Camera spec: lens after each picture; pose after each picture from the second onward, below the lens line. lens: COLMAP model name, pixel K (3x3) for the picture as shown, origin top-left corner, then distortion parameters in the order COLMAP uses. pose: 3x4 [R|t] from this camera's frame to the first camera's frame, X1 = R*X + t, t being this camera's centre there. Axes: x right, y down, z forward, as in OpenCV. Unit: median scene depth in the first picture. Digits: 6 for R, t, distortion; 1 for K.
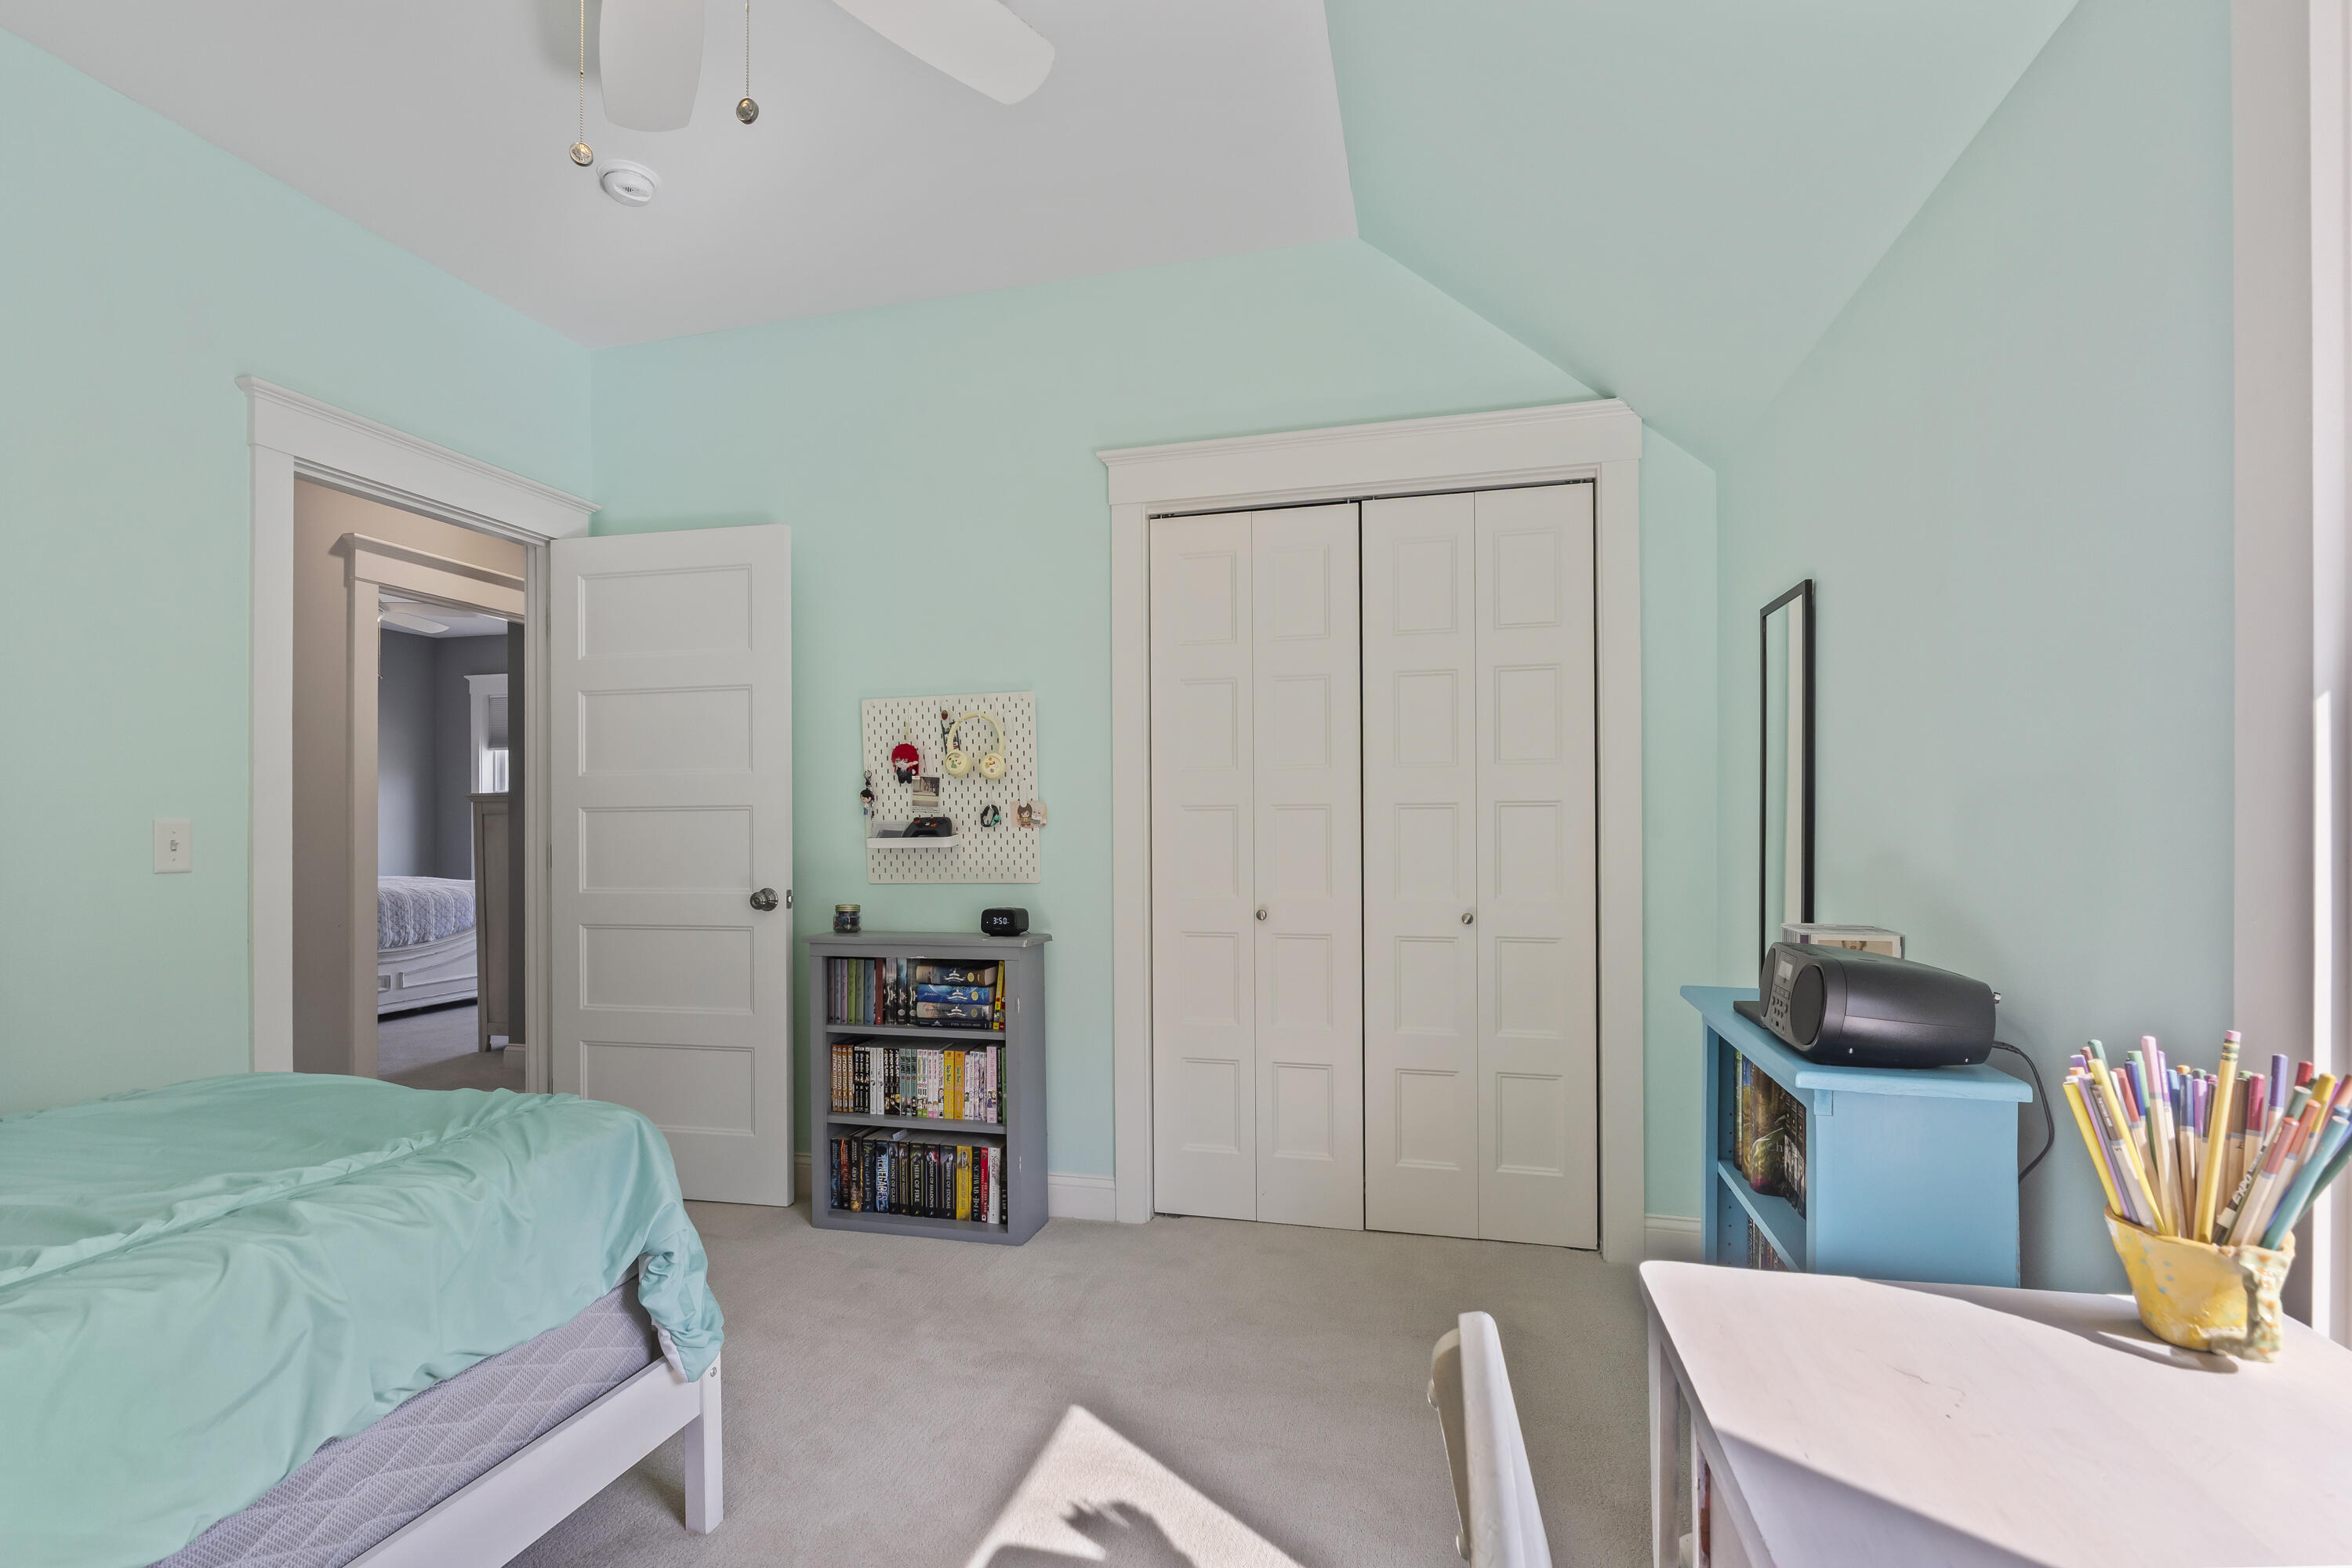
lens RADIAL K [[1071.8, 0, 1181.0], [0, 1071.8, 804.2], [0, 0, 1]] dist [0.001928, 0.000139]
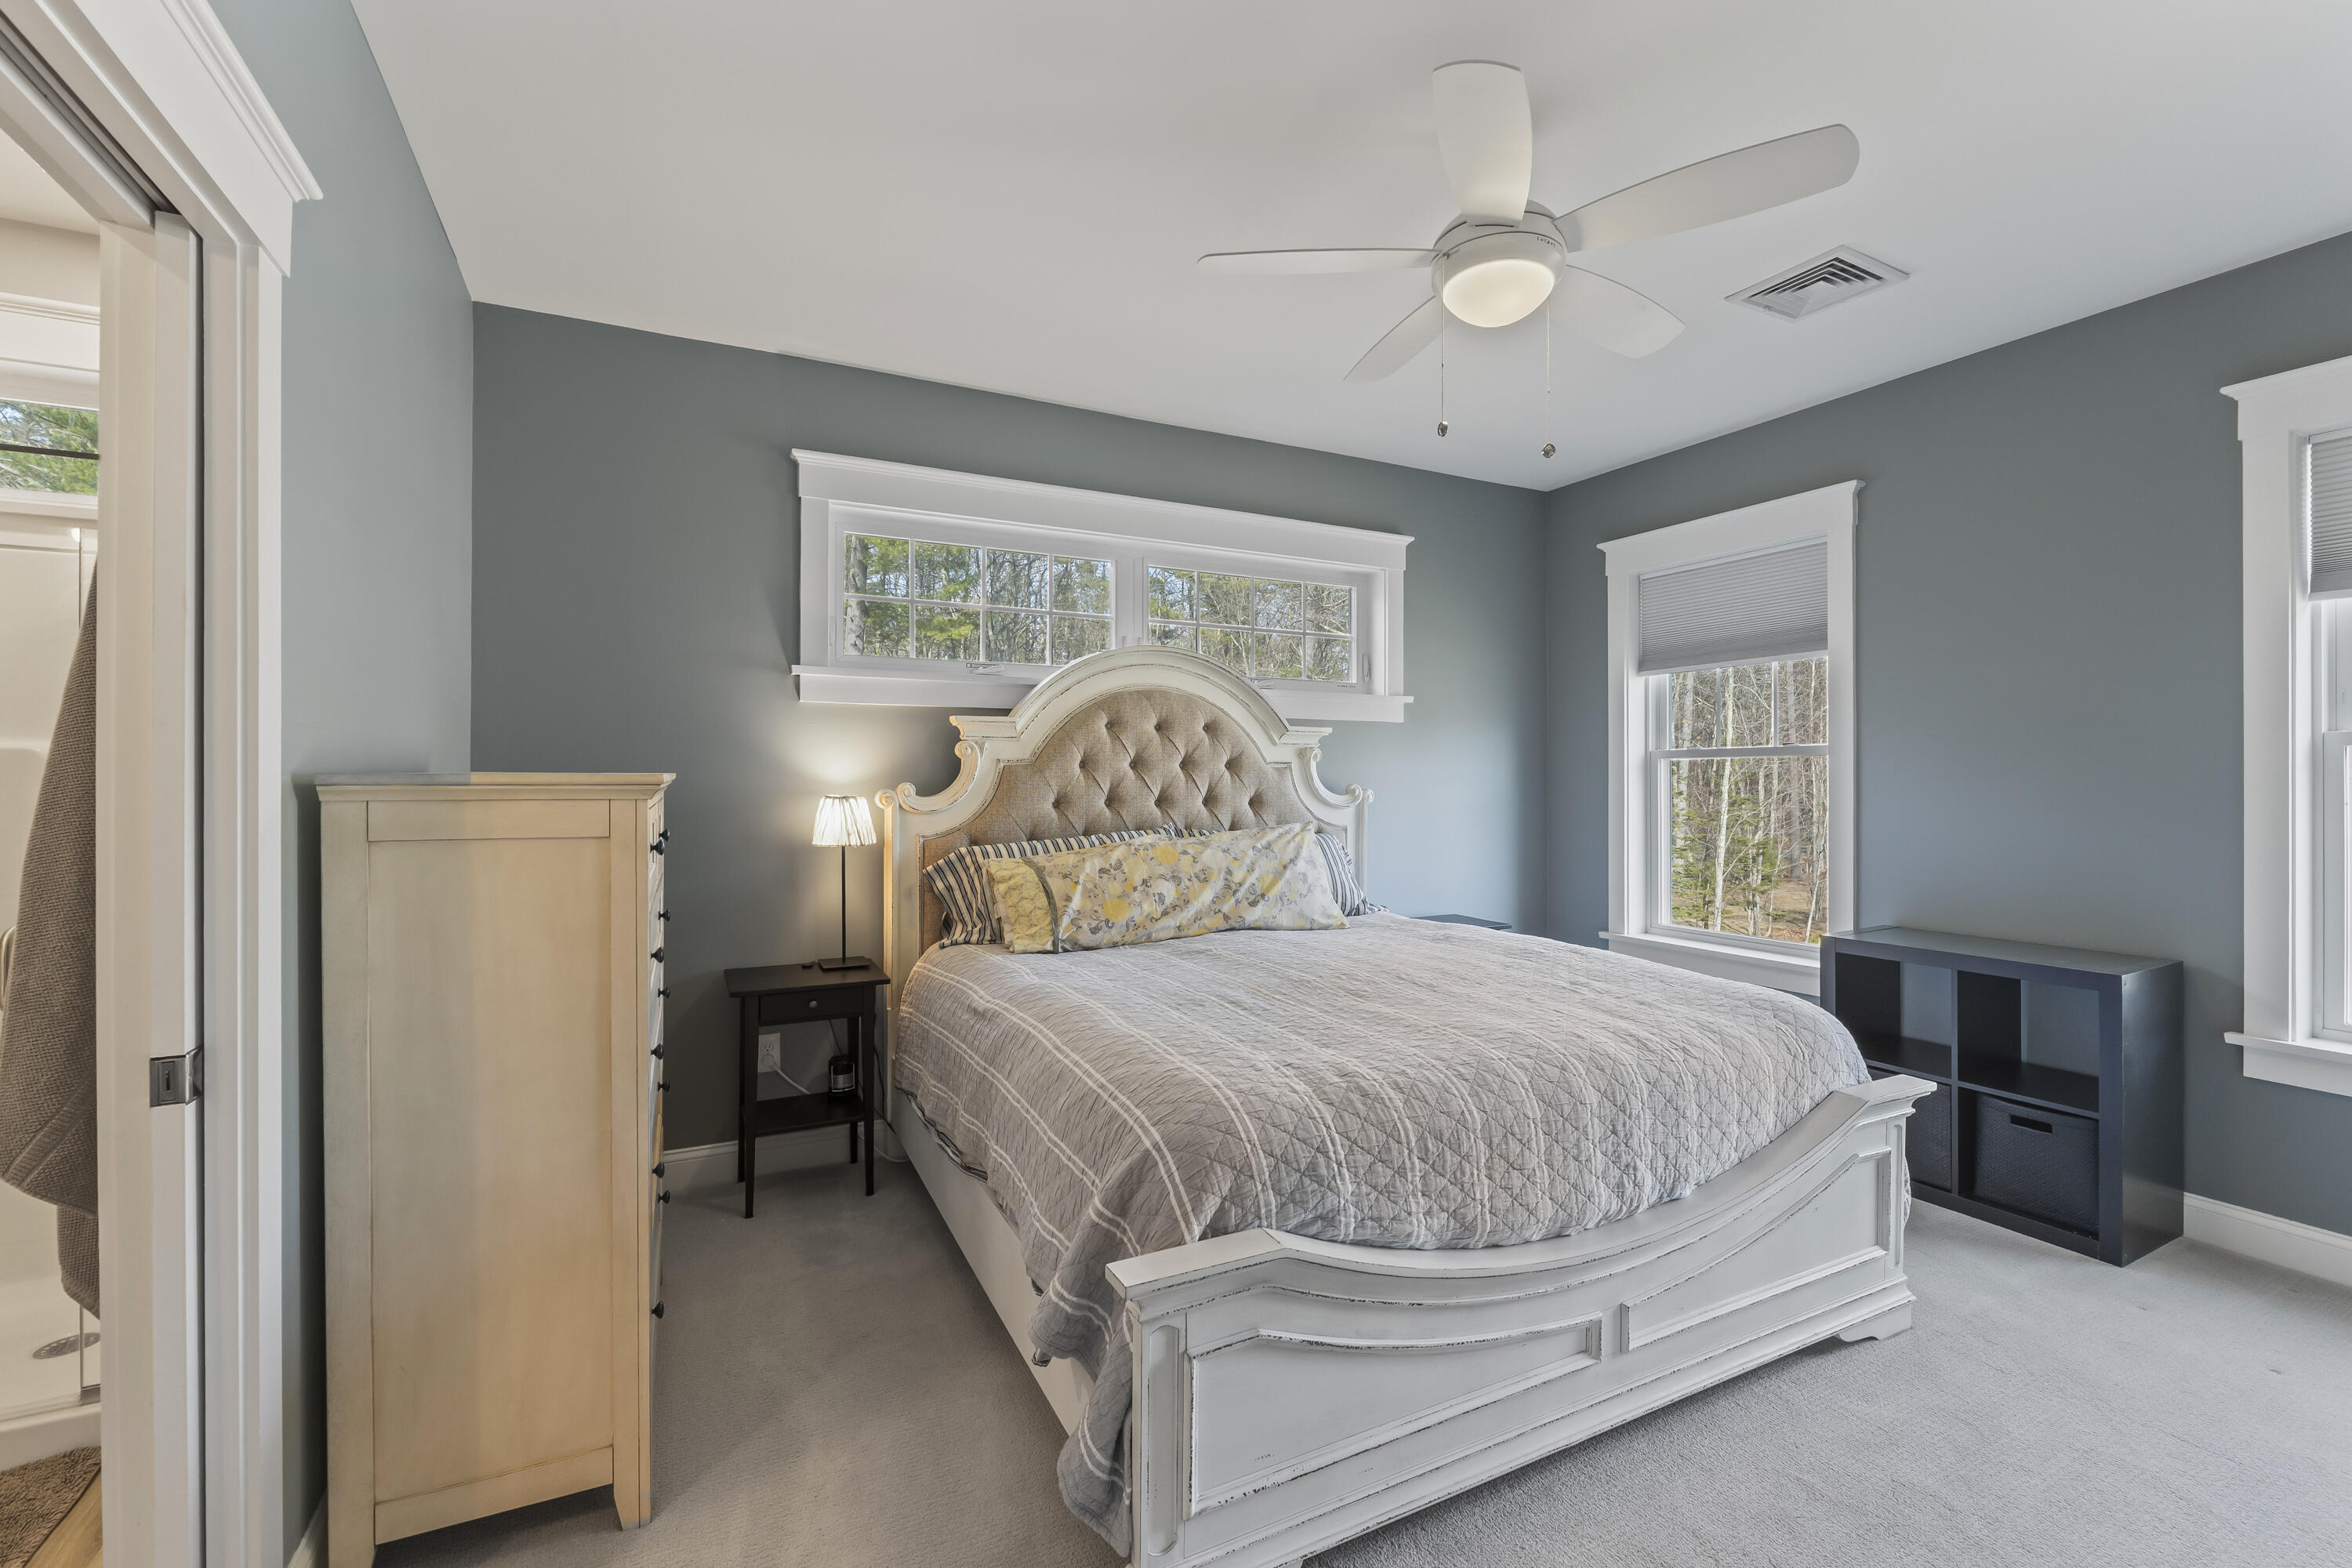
lens RADIAL K [[996.7, 0, 1178.8], [0, 996.7, 776.1], [0, 0, 1]] dist [-0.000495, -0.000011]
pose [[0.650453, 0.005017, -0.759530, -0.575605], [0.007108, 0.999894, 0.012691, -0.010494], [0.759513, -0.013654, 0.650348, 0.688687]]
